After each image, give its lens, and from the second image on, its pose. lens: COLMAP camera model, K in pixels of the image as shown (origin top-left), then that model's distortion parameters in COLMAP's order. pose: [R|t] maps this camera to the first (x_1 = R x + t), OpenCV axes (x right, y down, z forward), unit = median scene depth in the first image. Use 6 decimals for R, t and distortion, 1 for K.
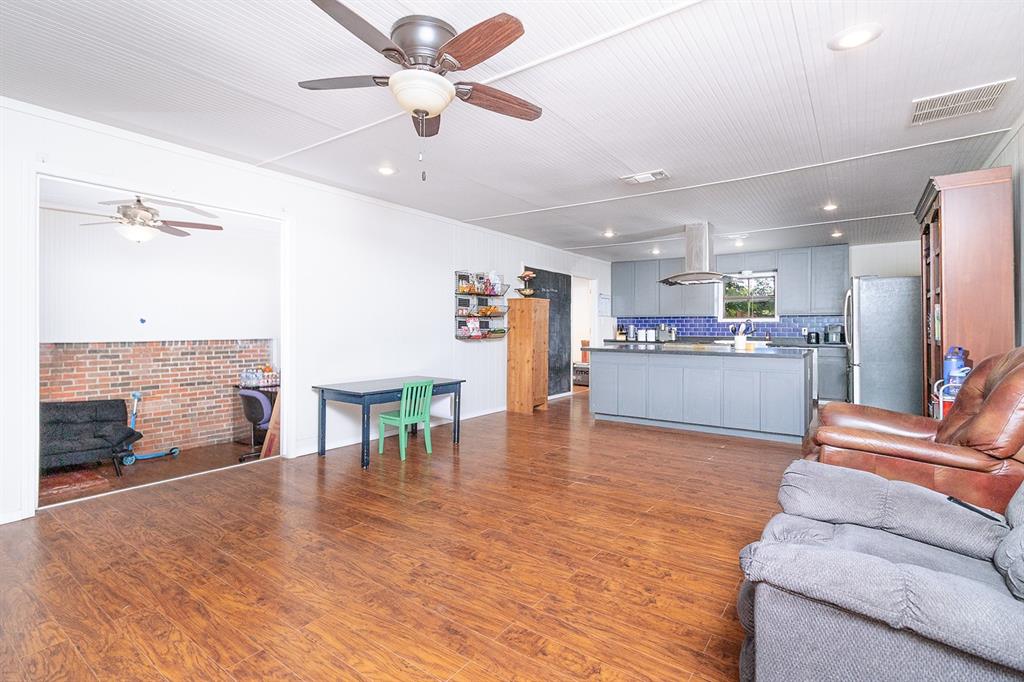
lens RADIAL K [[485.0, 0, 515.4], [0, 485.0, 314.7], [0, 0, 1]] dist [-0.000332, -0.000077]
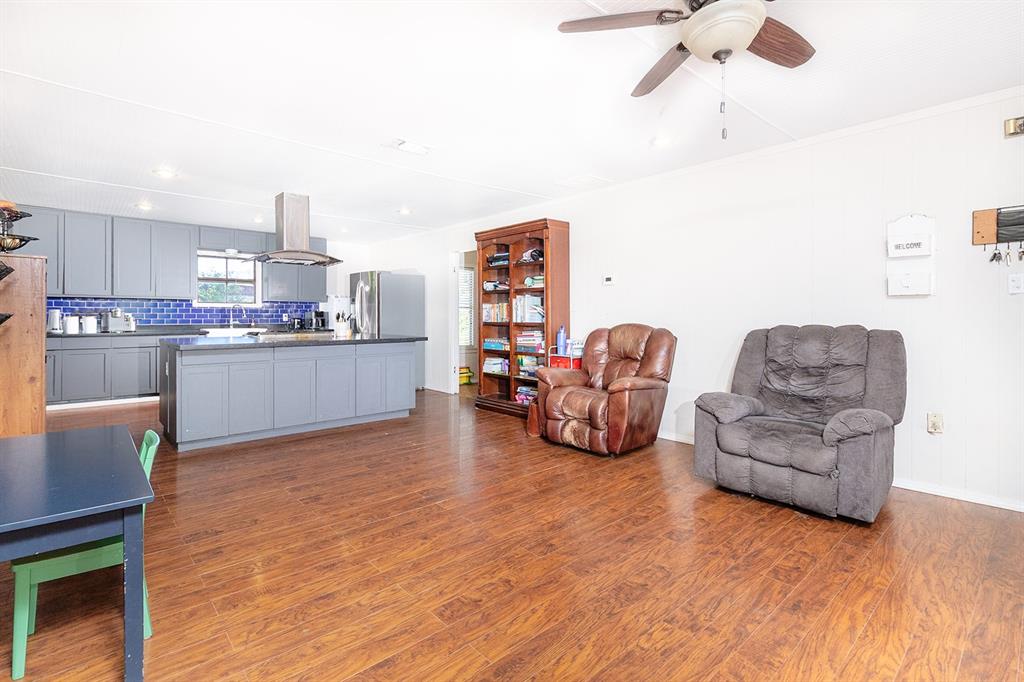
lens RADIAL K [[485.0, 0, 515.4], [0, 485.0, 314.7], [0, 0, 1]] dist [-0.000332, -0.000077]
pose [[0.218523, -0.005307, 0.975817, -0.641585], [-0.025205, 0.999621, 0.011081, 0.013511], [-0.975506, -0.027017, 0.218306, 0.692358]]
